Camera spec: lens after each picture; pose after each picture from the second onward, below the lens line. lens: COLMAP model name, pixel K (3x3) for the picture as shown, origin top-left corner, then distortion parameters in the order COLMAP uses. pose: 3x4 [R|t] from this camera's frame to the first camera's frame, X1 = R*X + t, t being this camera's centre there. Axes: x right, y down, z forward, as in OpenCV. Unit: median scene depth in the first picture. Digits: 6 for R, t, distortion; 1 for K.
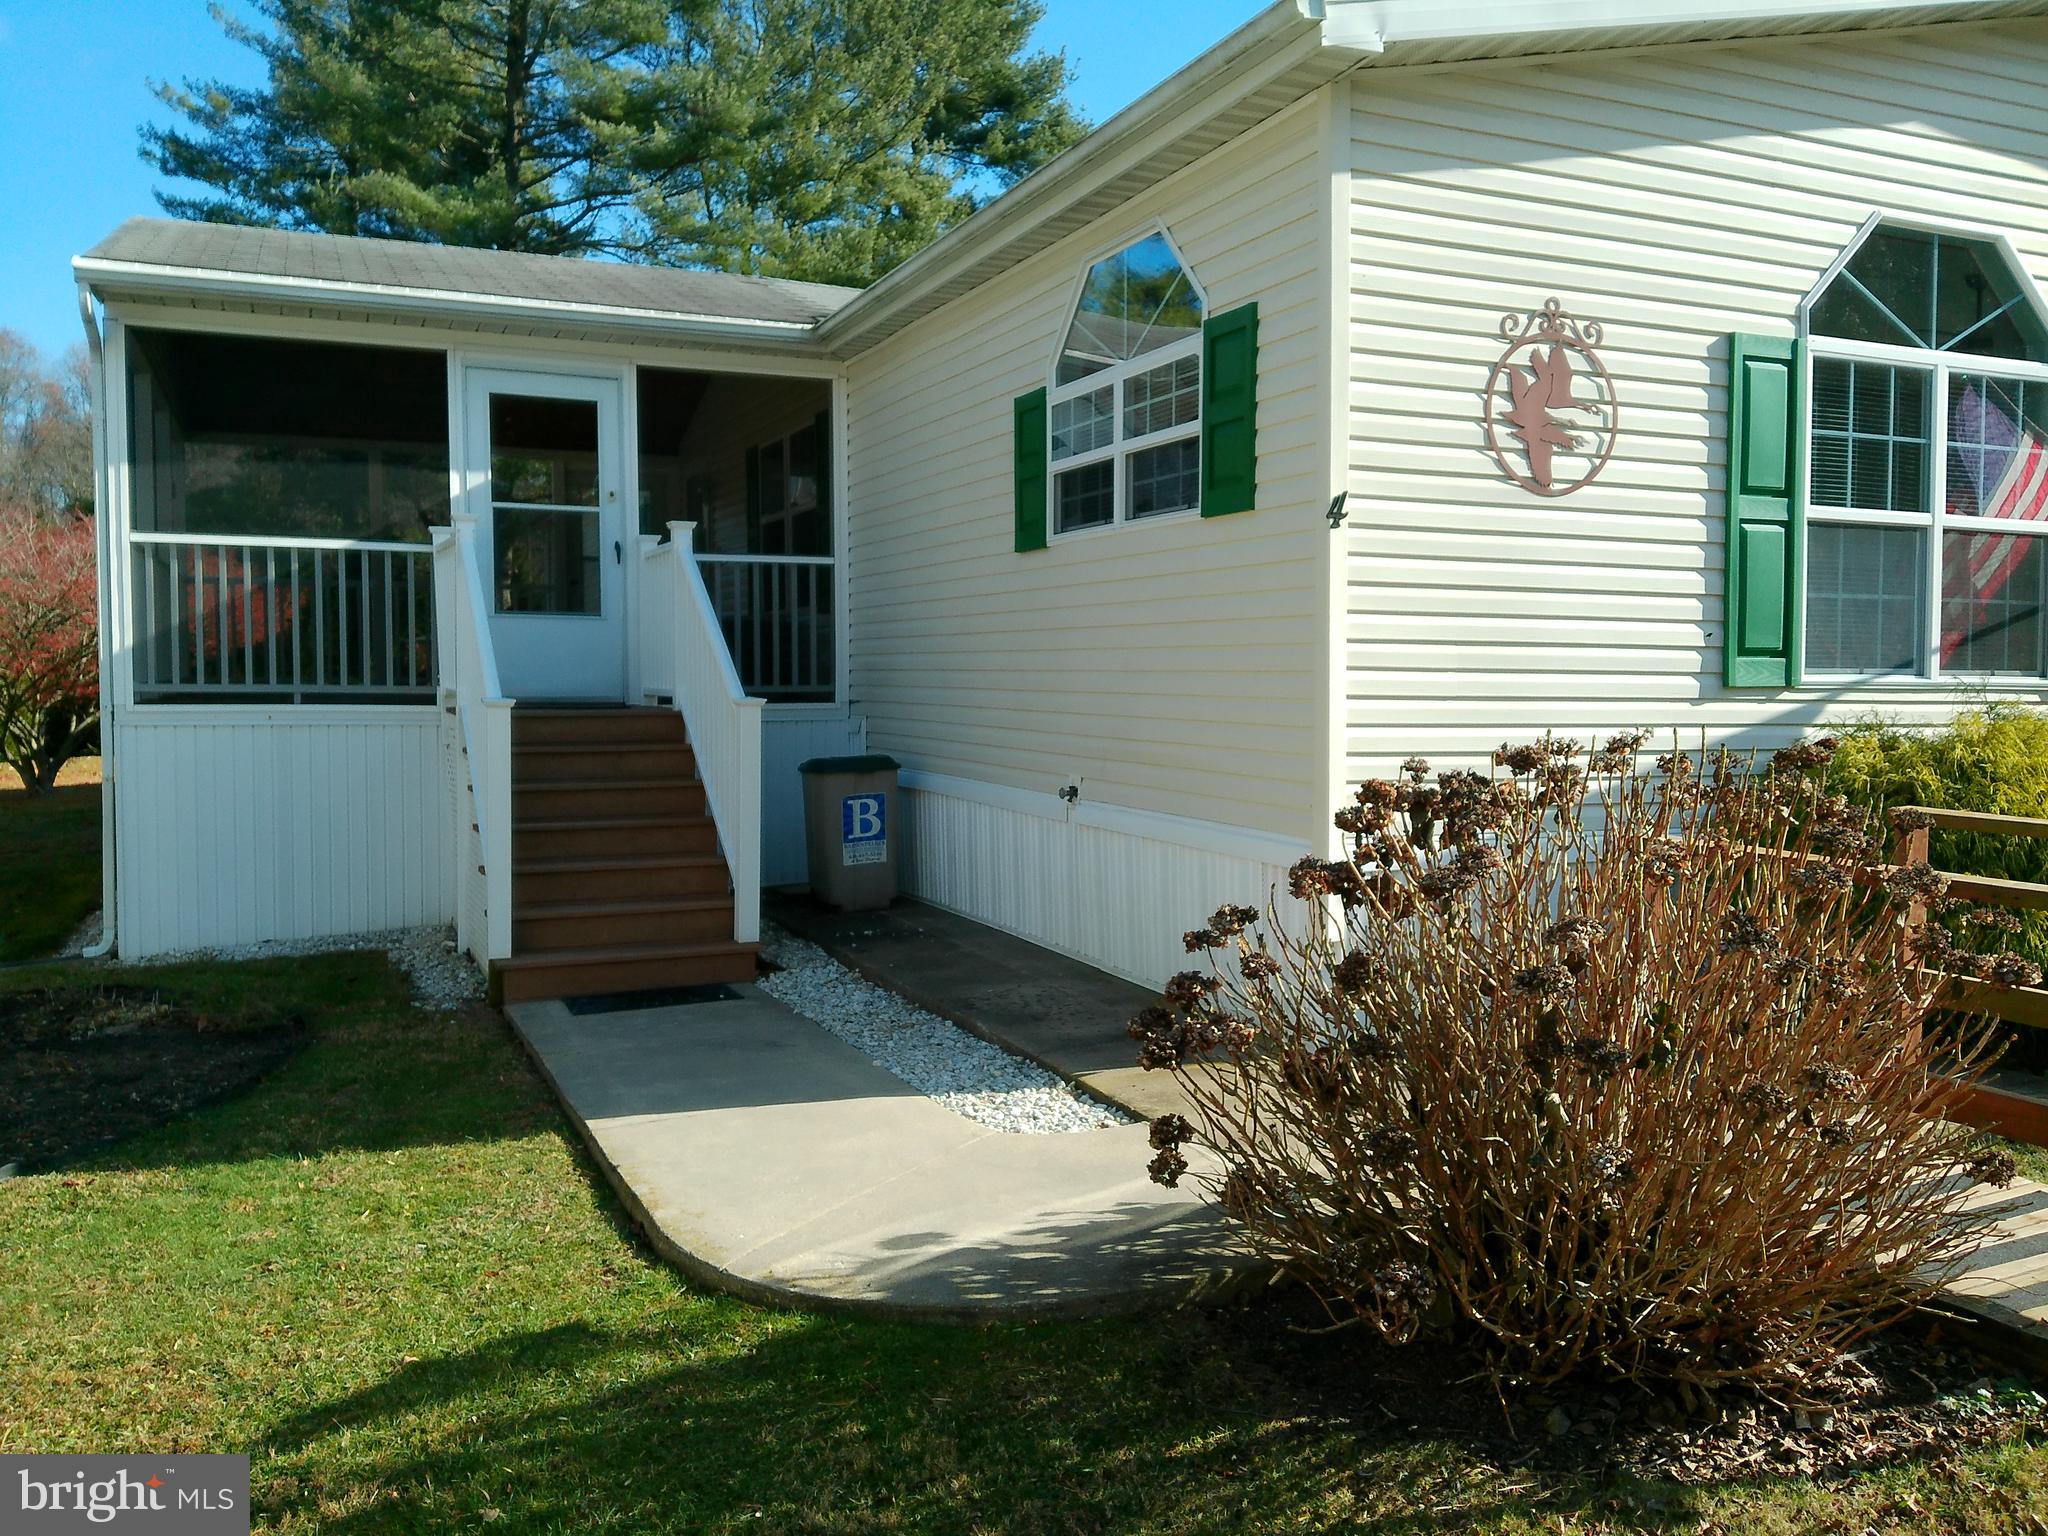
lens RADIAL K [[1696.7, 0, 1030.0], [0, 1696.7, 759.6], [0, 0, 1]] dist [0.043768, -0.083892]
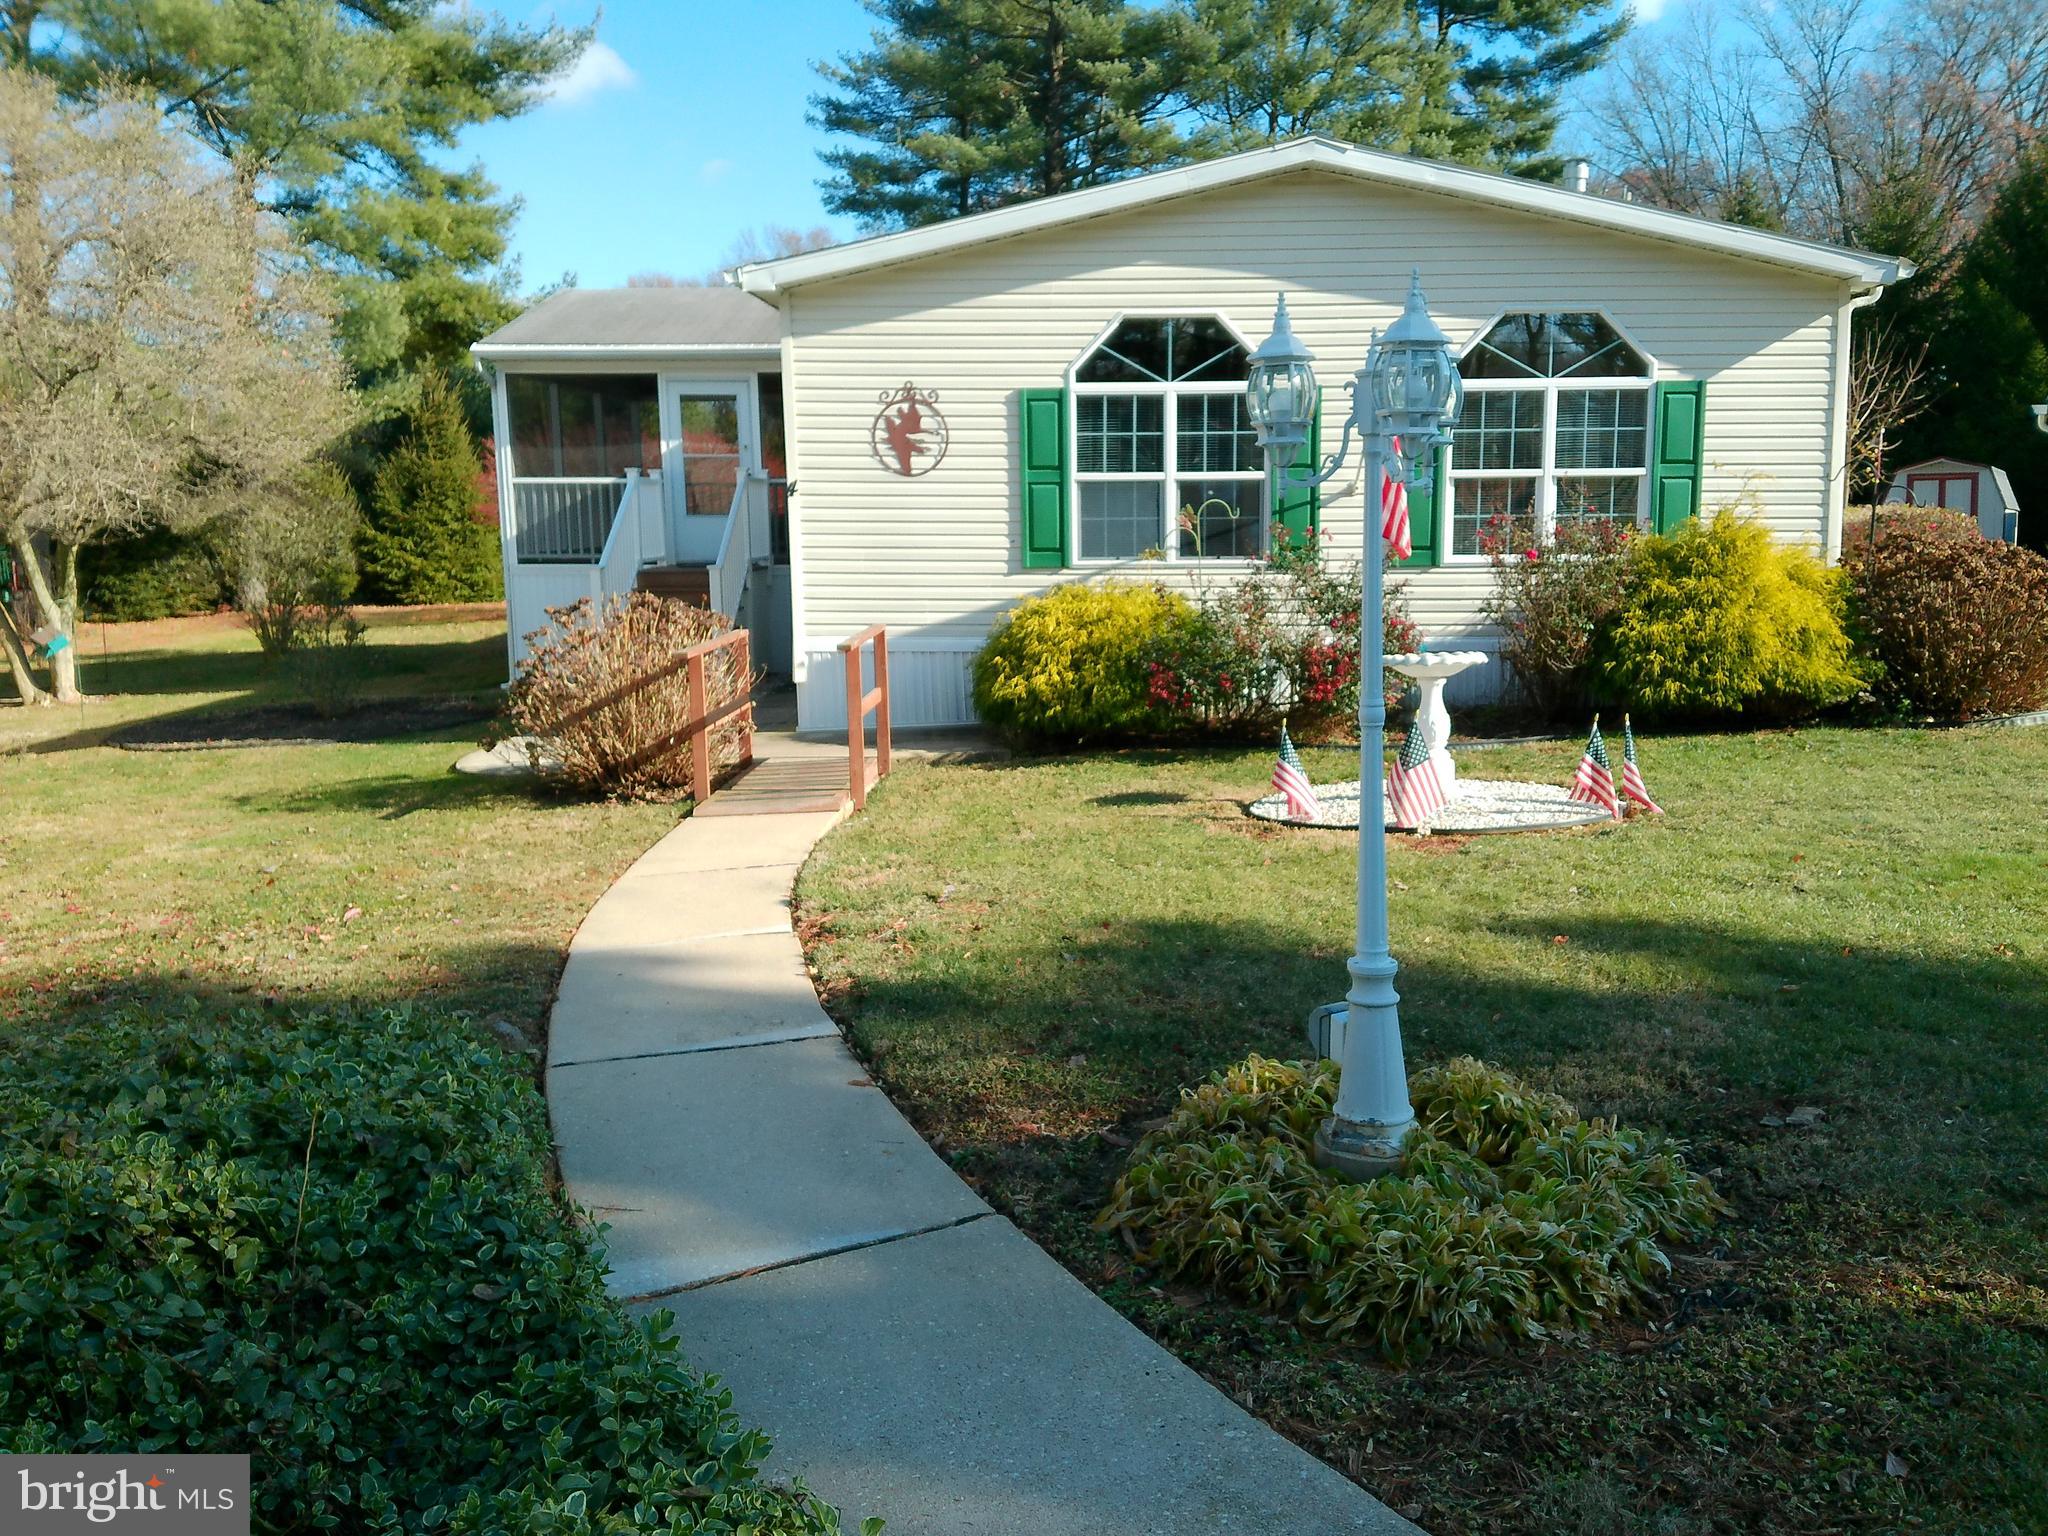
lens RADIAL K [[1696.7, 0, 1031.7], [0, 1696.7, 765.0], [0, 0, 1]] dist [0.043768, -0.083892]
pose [[0.899986, 0.056211, -0.432280, 1.262443], [-0.011229, 0.994312, 0.105915, -0.022864], [0.435774, -0.090468, 0.895498, -0.779529]]
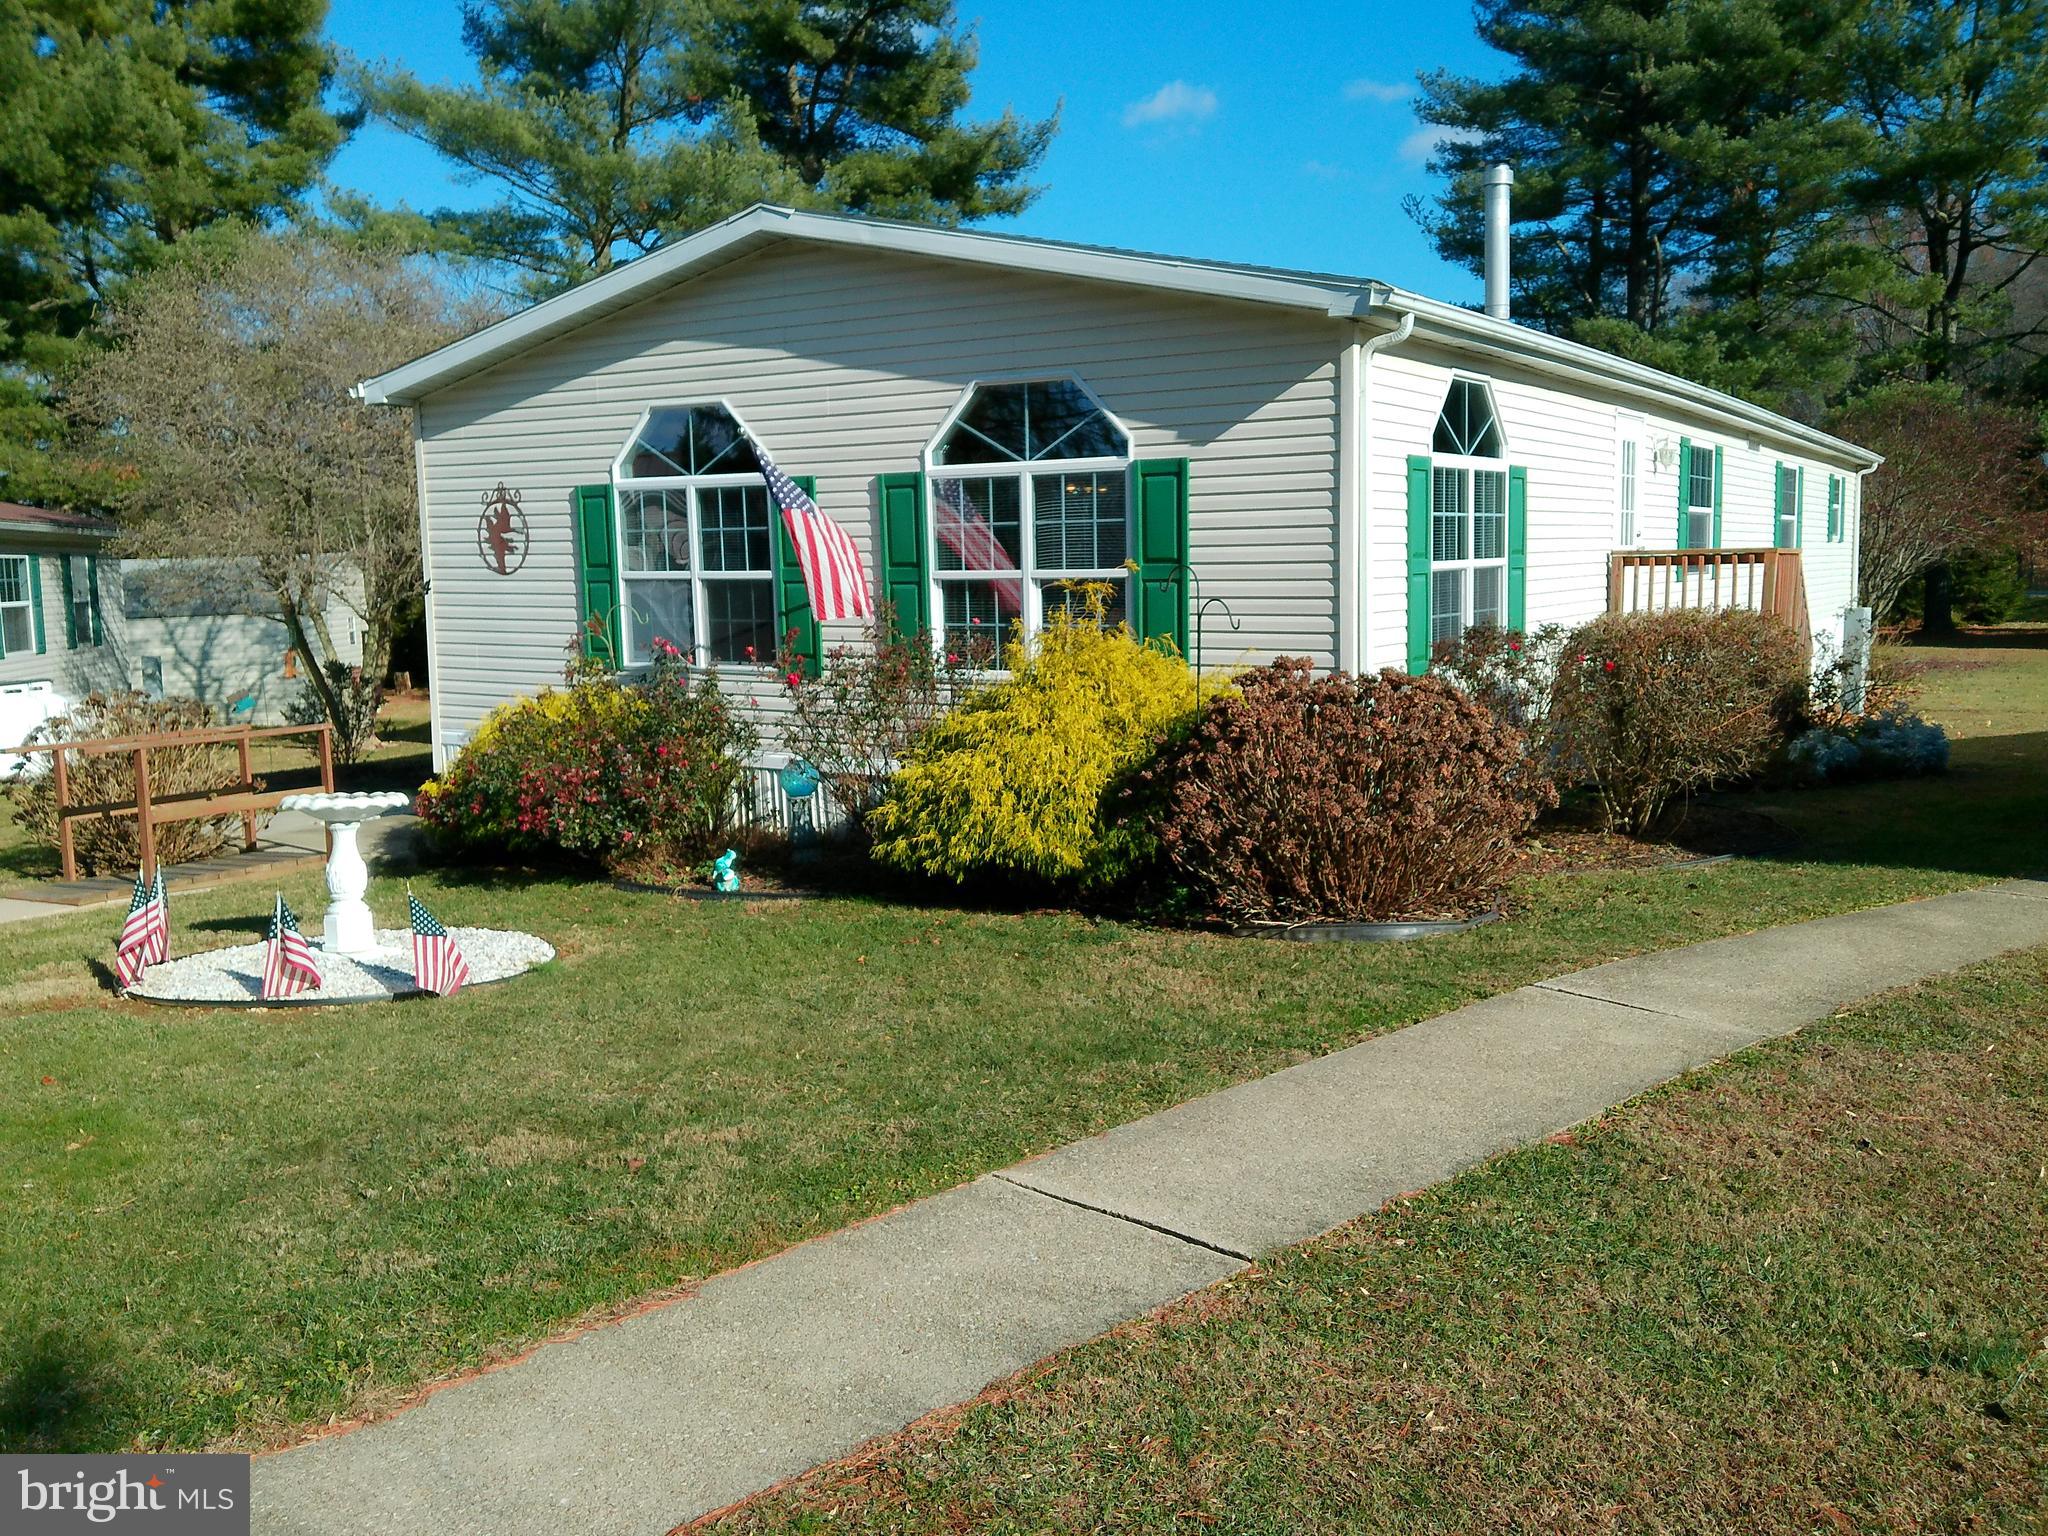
lens RADIAL K [[1696.7, 0, 1022.6], [0, 1696.7, 775.1], [0, 0, 1]] dist [0.043768, -0.083892]
pose [[0.557306, 0.092352, -0.825155, 2.253078], [-0.027489, 0.995303, 0.092829, -0.112227], [0.829852, -0.029052, 0.557226, 0.320630]]
